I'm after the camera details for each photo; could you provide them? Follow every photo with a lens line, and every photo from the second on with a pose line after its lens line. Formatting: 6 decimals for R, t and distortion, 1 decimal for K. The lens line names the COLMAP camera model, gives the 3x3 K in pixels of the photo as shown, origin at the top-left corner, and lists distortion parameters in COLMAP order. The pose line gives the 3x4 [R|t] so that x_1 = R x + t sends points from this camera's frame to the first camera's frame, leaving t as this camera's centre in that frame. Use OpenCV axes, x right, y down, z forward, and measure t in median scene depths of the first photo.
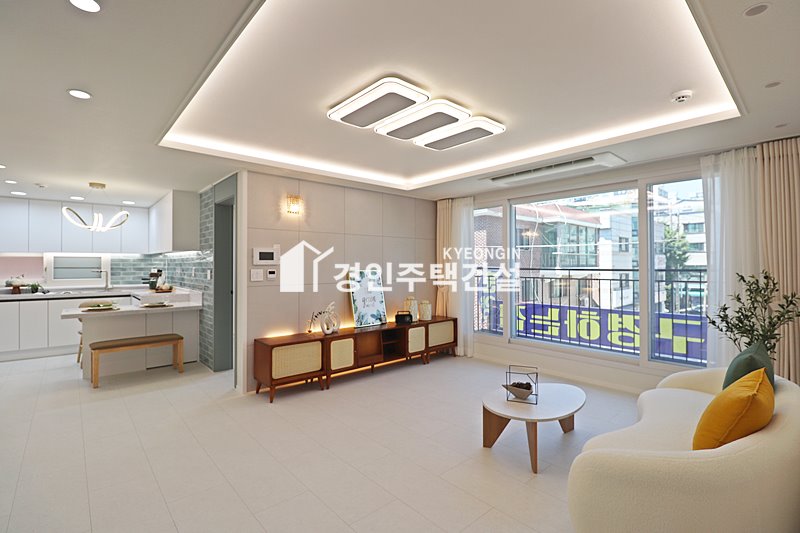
lens RADIAL K [[366.5, 0, 399.9], [0, 366.5, 265.1], [0, 0, 1]] dist [-0.008280, -0.007118]
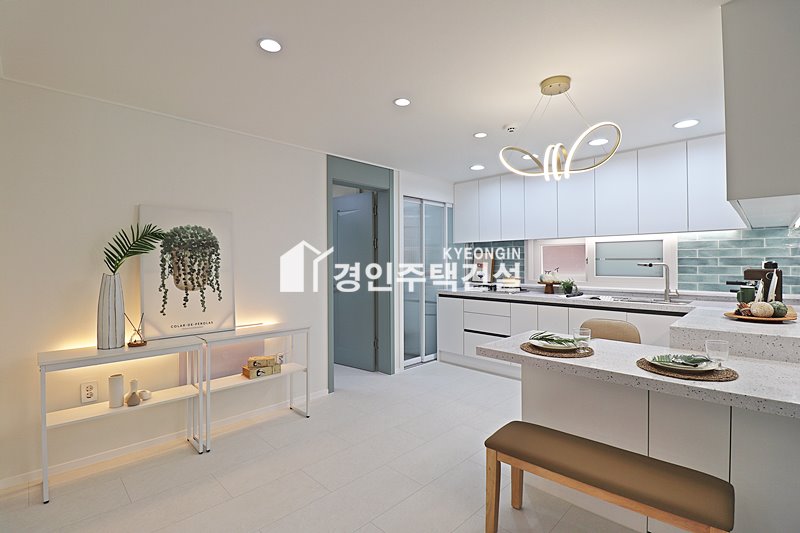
lens RADIAL K [[366.5, 0, 399.2], [0, 366.5, 262.6], [0, 0, 1]] dist [-0.008280, -0.007118]
pose [[0.050461, 0.003100, -0.998721, -0.261569], [0.008529, 0.999957, 0.003535, 0.007643], [0.998690, -0.008696, 0.050433, 0.546479]]
